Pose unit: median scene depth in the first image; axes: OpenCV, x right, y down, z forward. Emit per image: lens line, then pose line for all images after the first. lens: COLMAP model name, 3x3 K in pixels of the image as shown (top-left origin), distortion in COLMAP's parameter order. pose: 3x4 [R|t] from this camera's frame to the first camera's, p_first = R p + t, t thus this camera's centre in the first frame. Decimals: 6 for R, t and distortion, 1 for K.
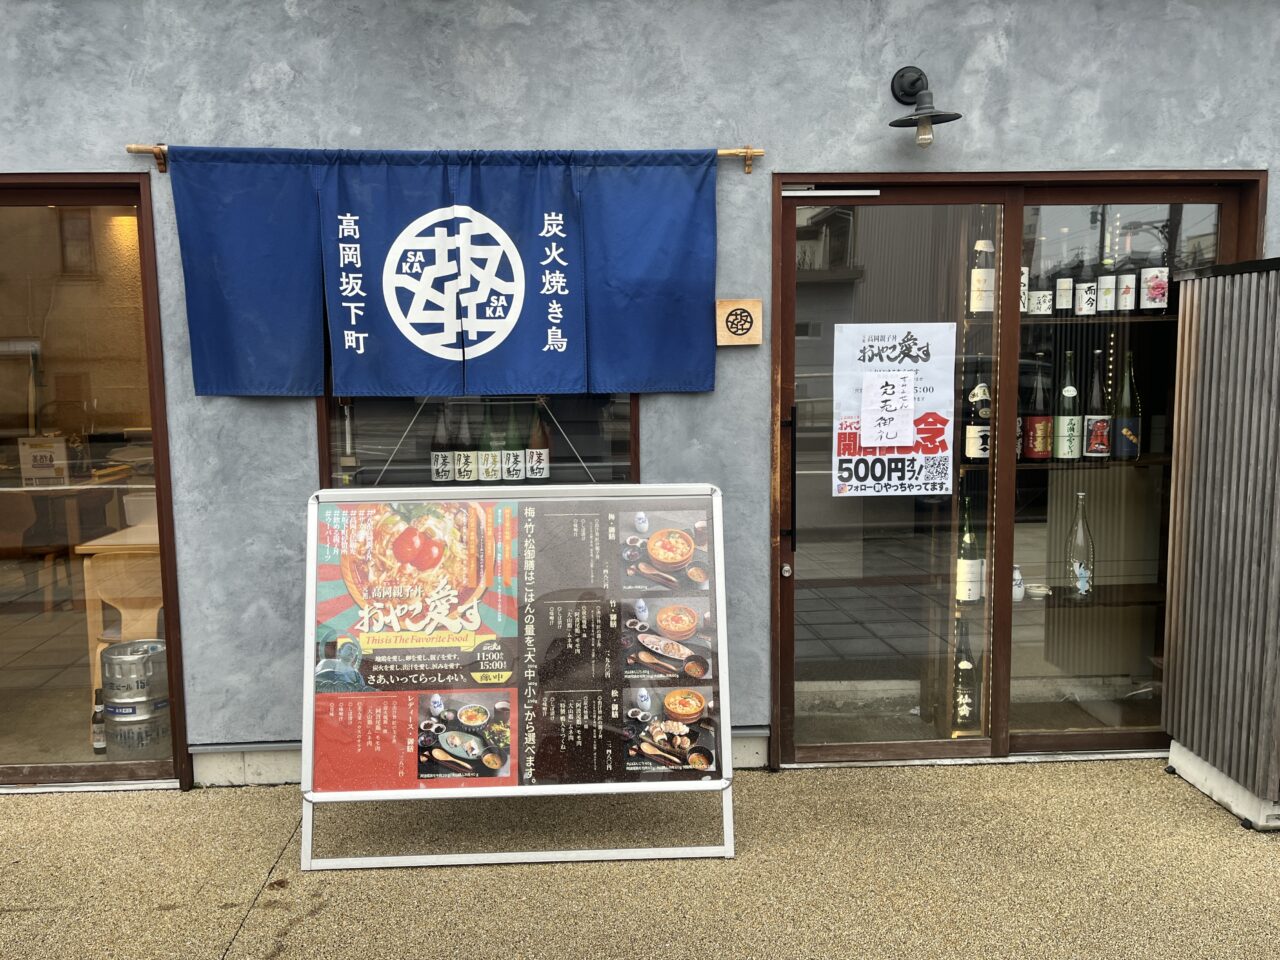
lens RADIAL K [[1025.8, 0, 637.1], [0, 1025.8, 483.9], [0, 0, 1]] dist [0.047419, -0.050047]
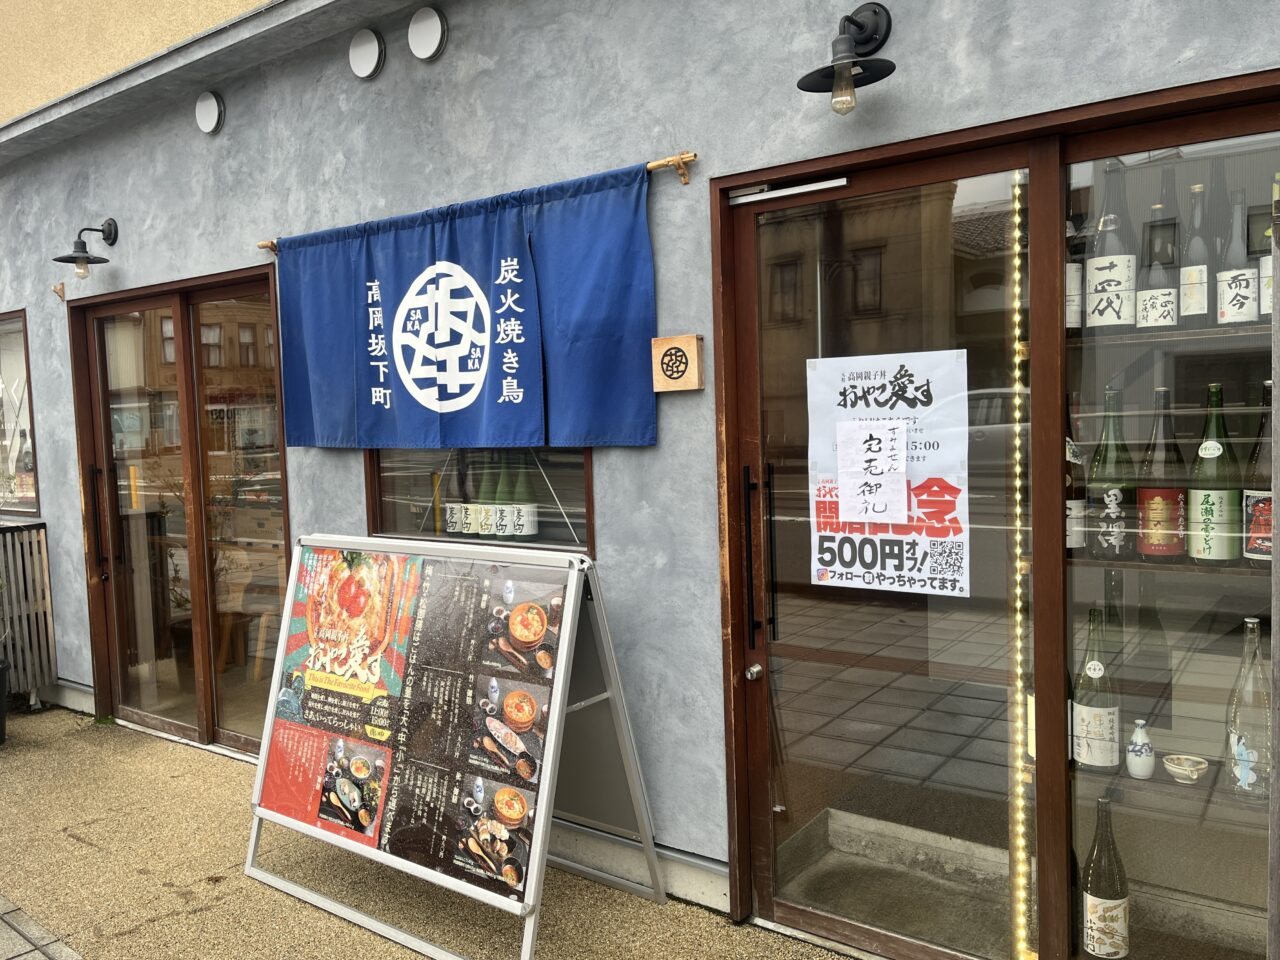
lens RADIAL K [[1025.8, 0, 620.2], [0, 1025.8, 486.8], [0, 0, 1]] dist [0.047419, -0.050047]
pose [[0.762370, 0.034066, -0.646244, 0.614286], [-0.053378, 0.998521, -0.010334, -0.047558], [0.644936, 0.042373, 0.763061, 0.347005]]
